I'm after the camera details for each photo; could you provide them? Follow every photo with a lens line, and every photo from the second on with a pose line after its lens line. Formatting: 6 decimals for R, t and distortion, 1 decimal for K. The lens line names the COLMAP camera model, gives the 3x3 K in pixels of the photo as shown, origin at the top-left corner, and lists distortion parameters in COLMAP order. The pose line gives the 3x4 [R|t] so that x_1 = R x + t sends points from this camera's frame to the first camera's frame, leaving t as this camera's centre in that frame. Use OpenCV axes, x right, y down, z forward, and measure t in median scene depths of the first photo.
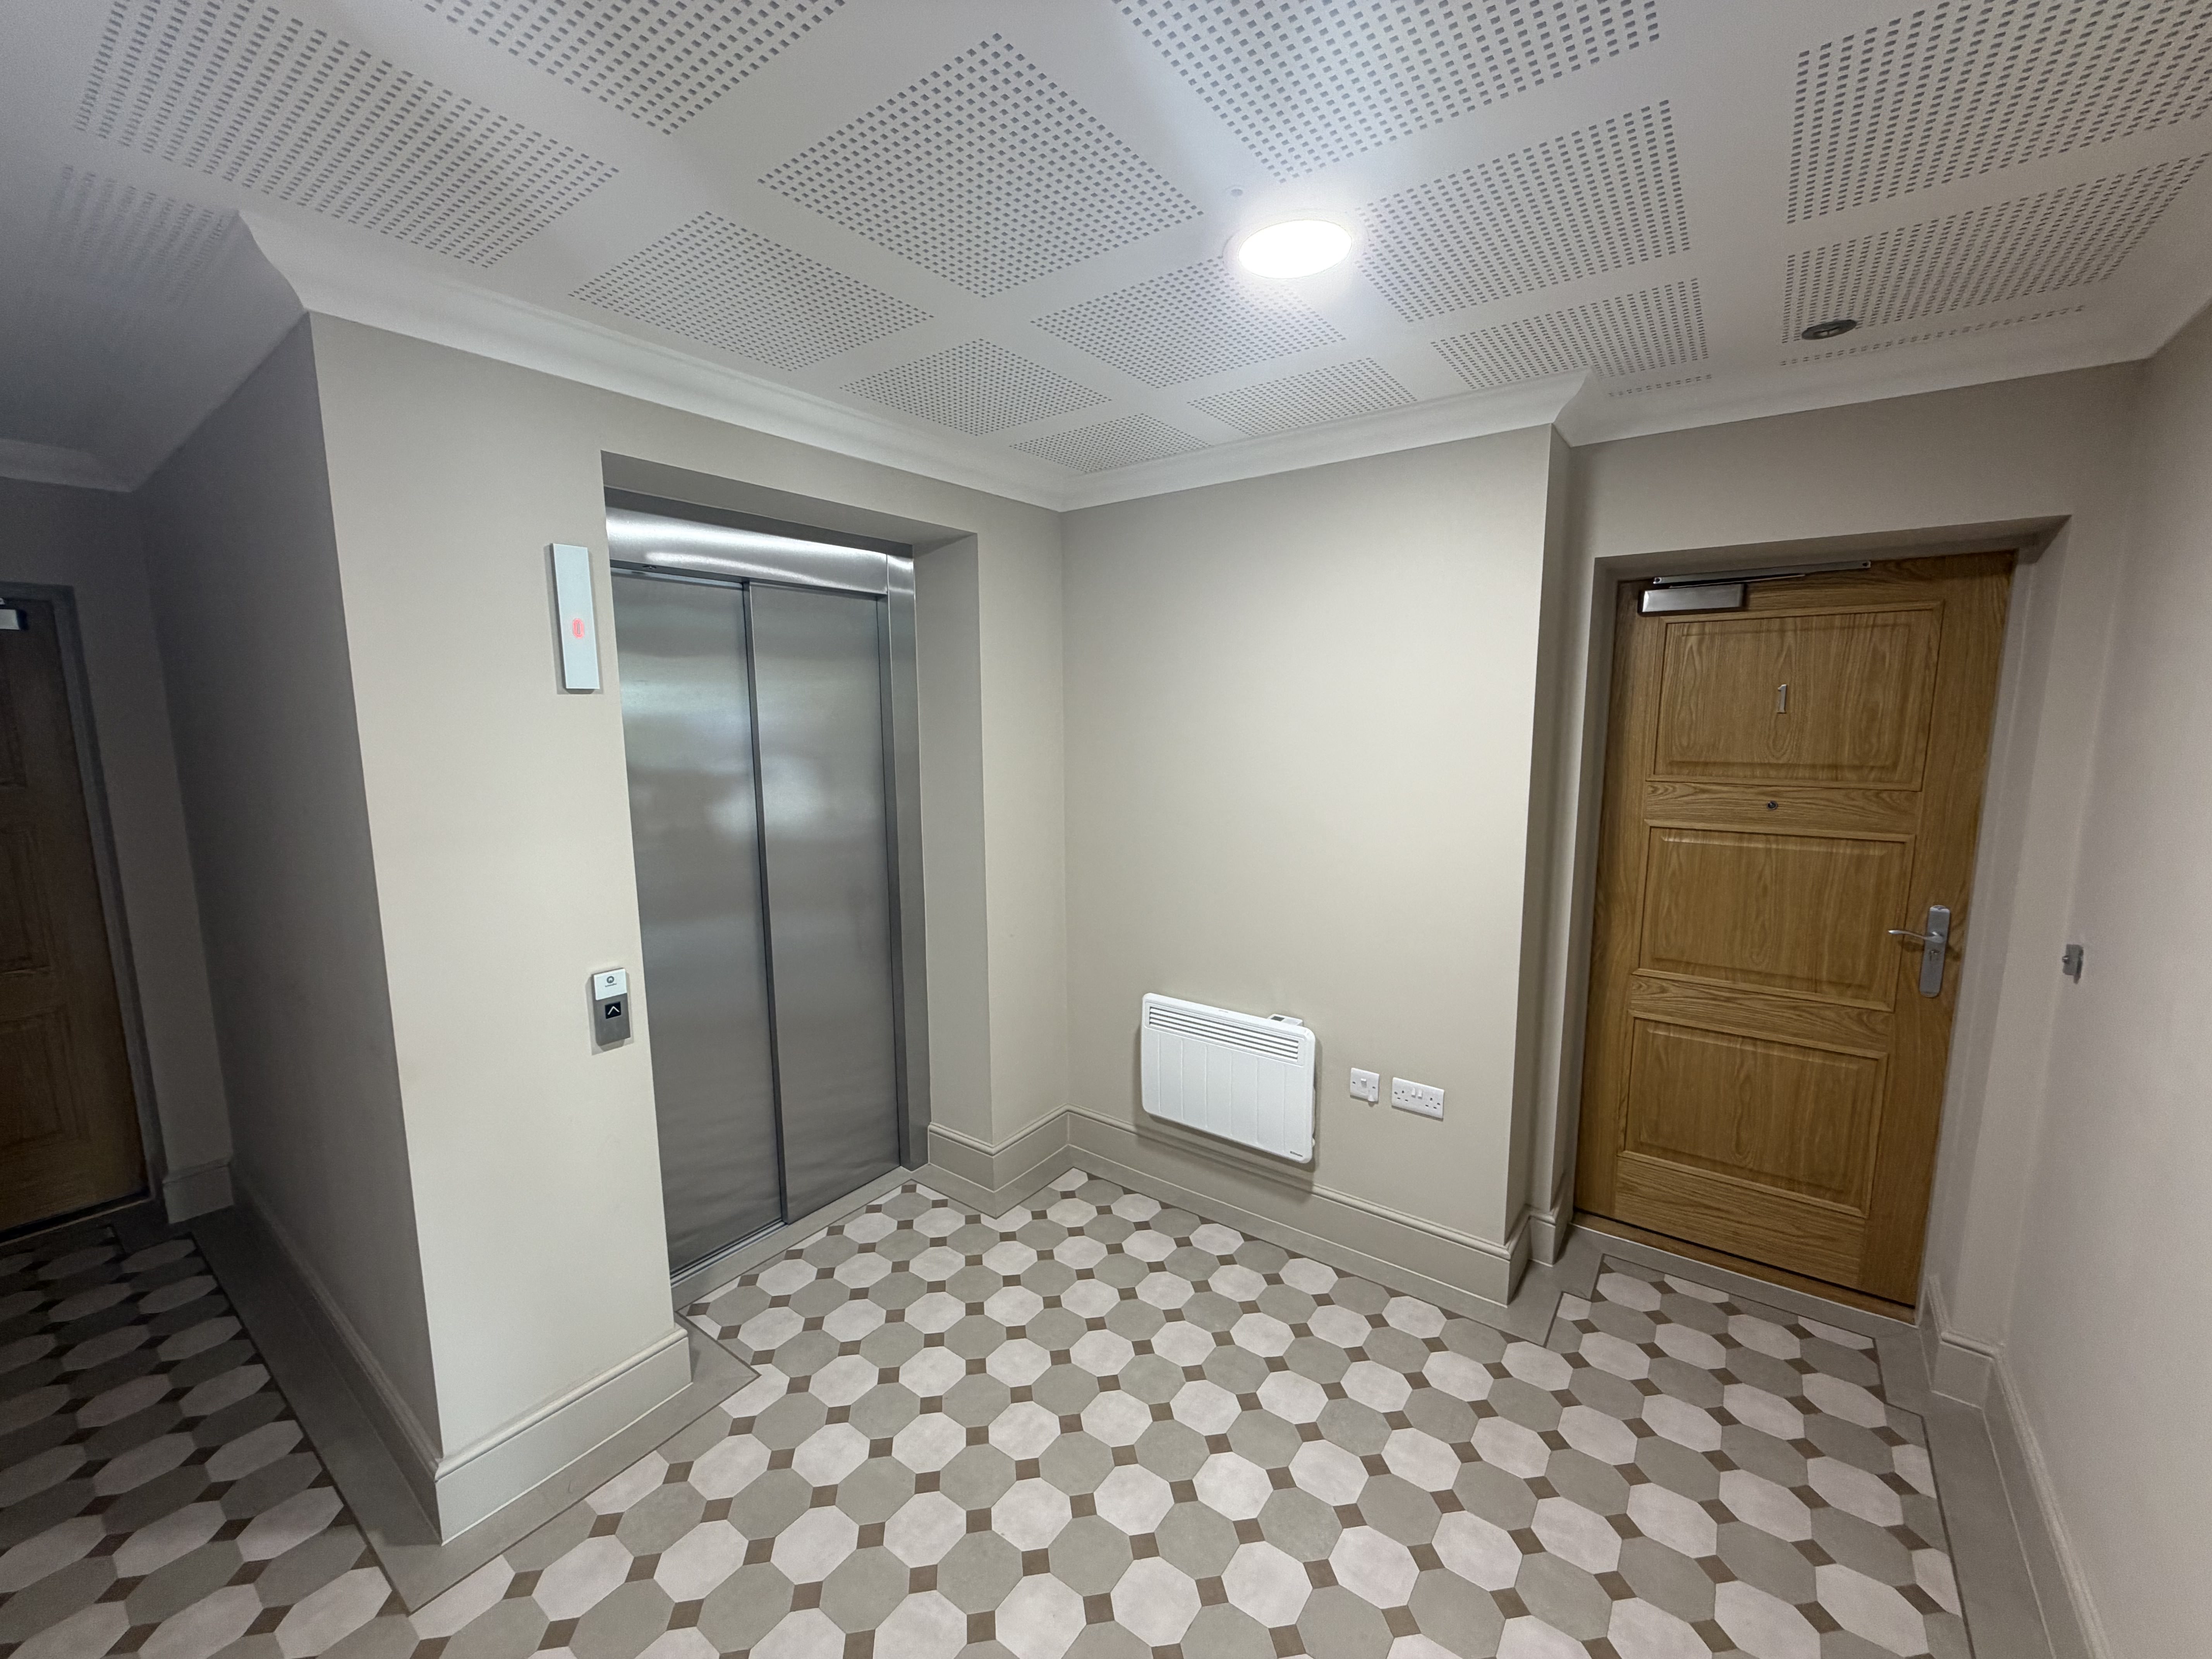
lens RADIAL K [[884.8, 0, 1096.4], [0, 884.8, 831.7], [0, 0, 1]] dist [0.000729, 0.000244]
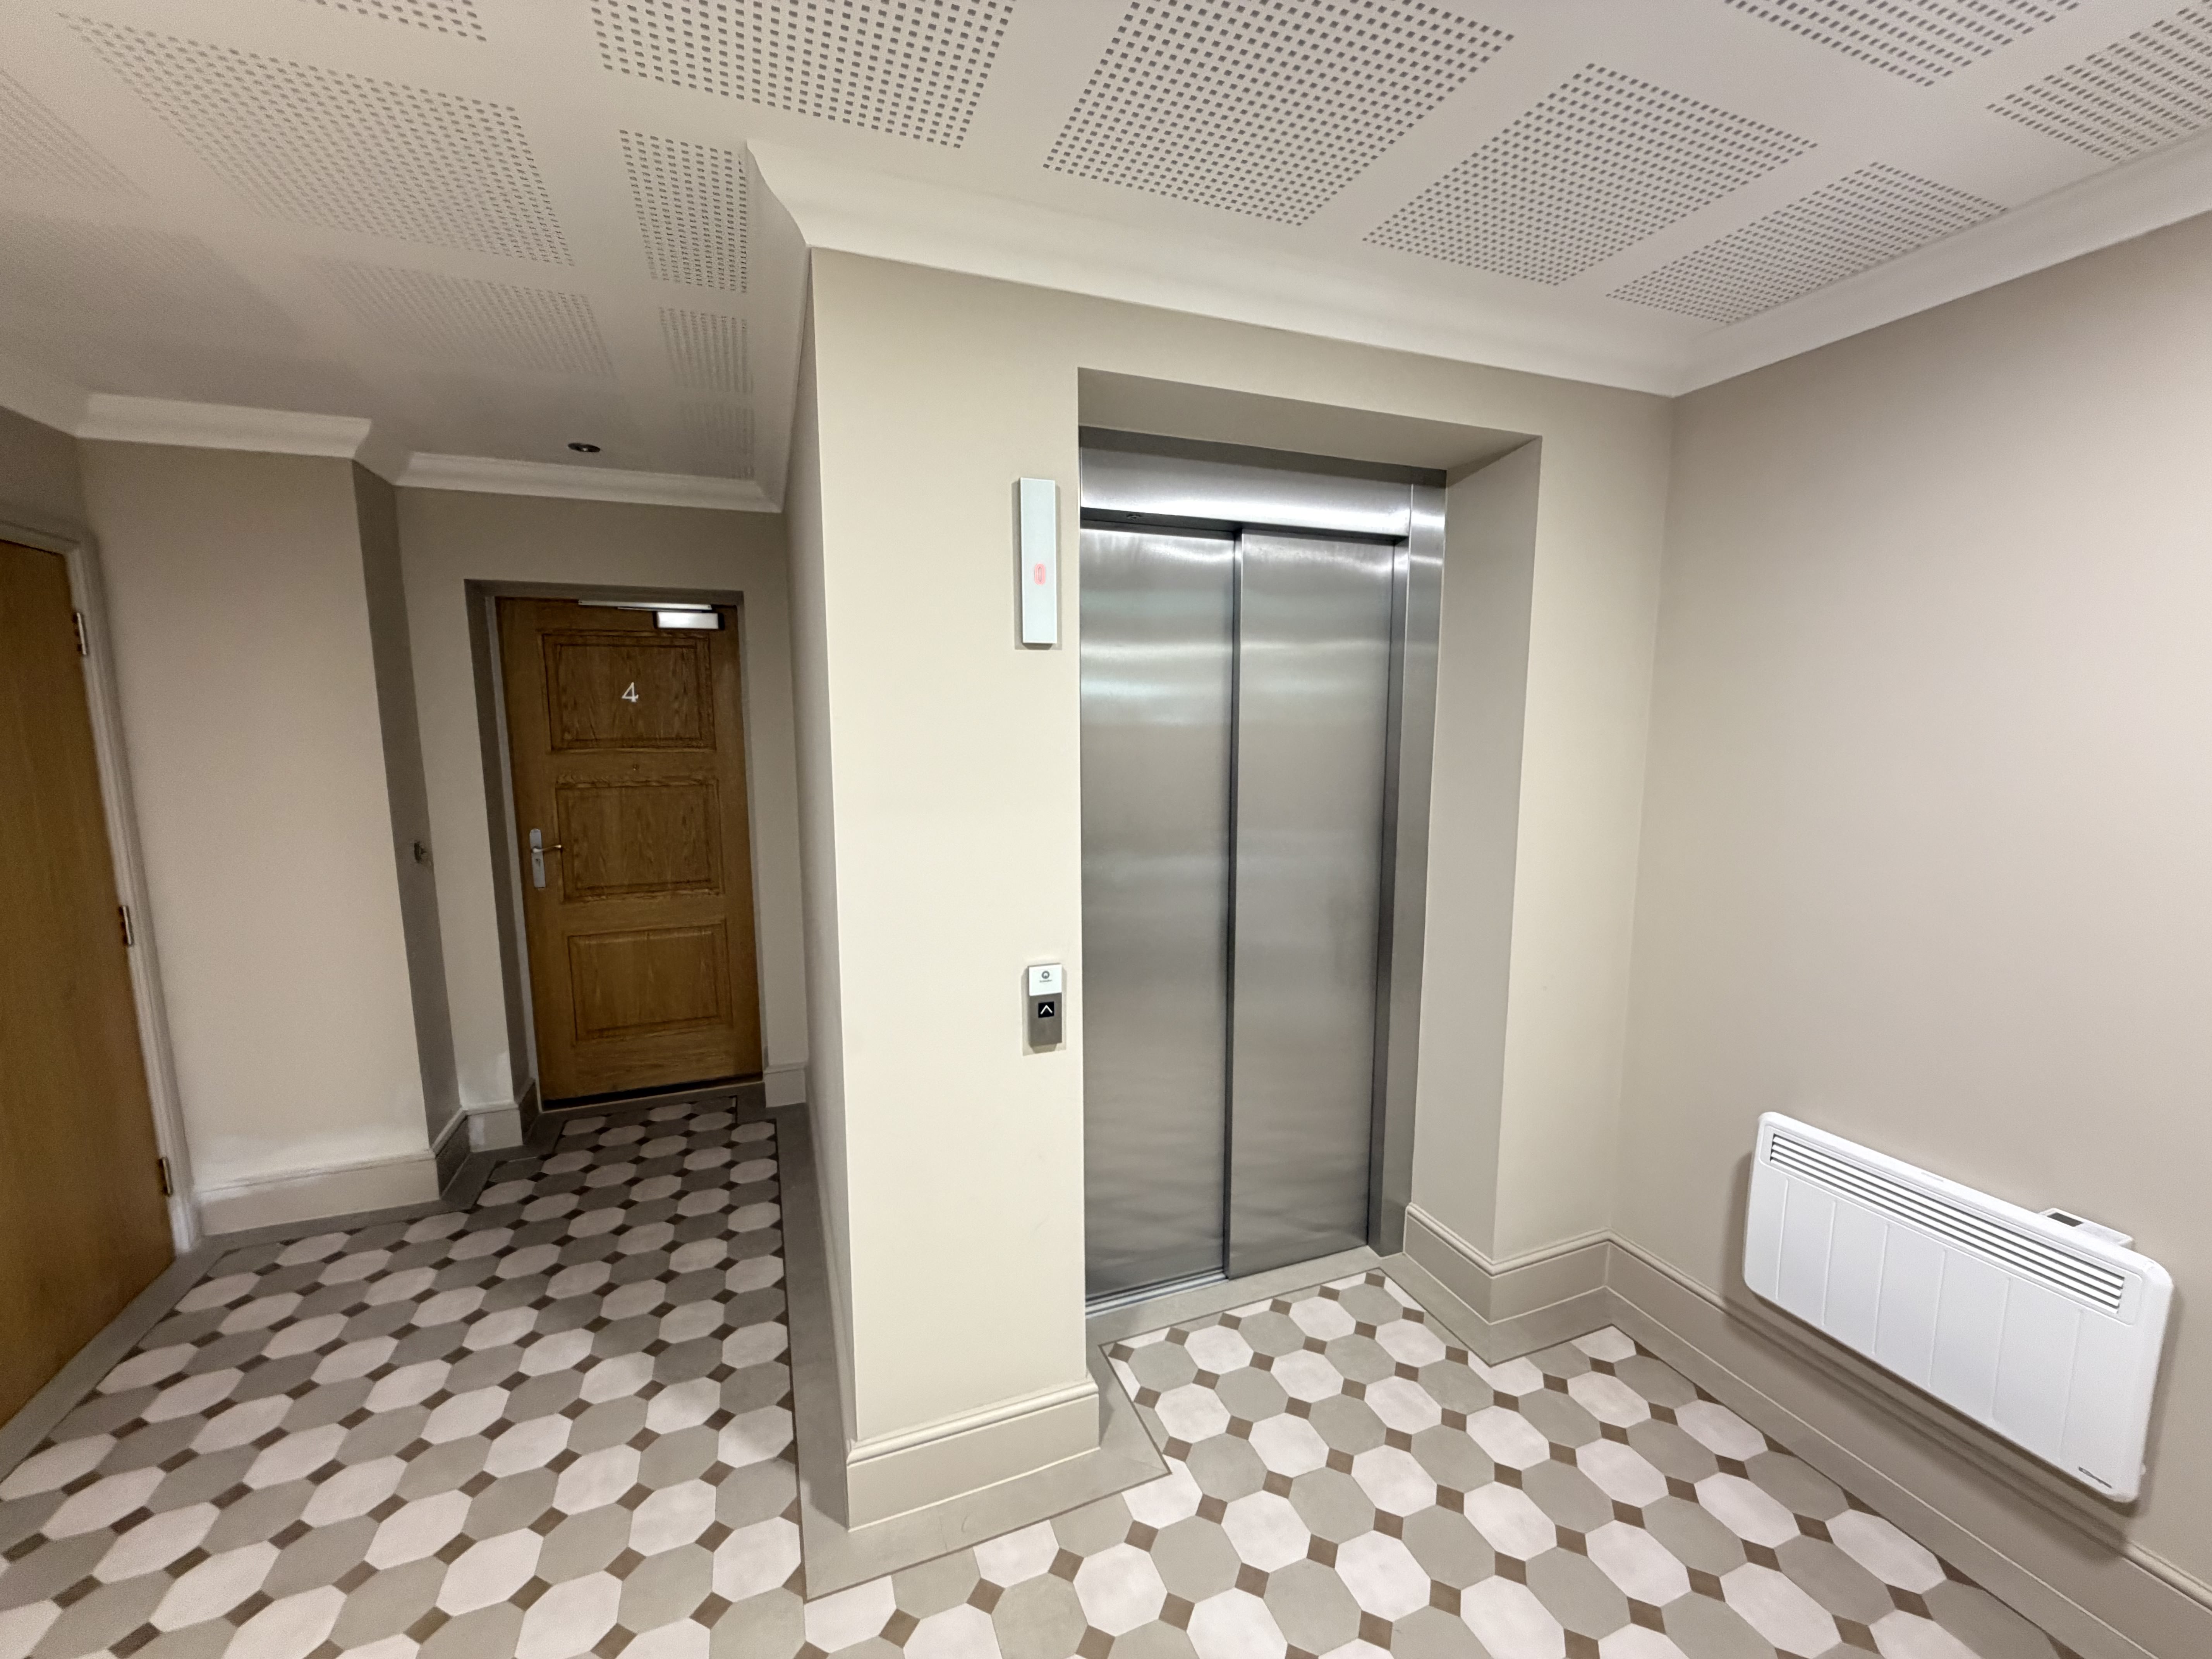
lens RADIAL K [[884.8, 0, 1096.4], [0, 884.8, 831.7], [0, 0, 1]] dist [0.000729, 0.000244]
pose [[0.847016, 0.074439, -0.526329, -0.038125], [-0.076823, 0.996894, 0.017362, 0.004096], [0.525987, 0.025728, 0.850104, 0.197942]]
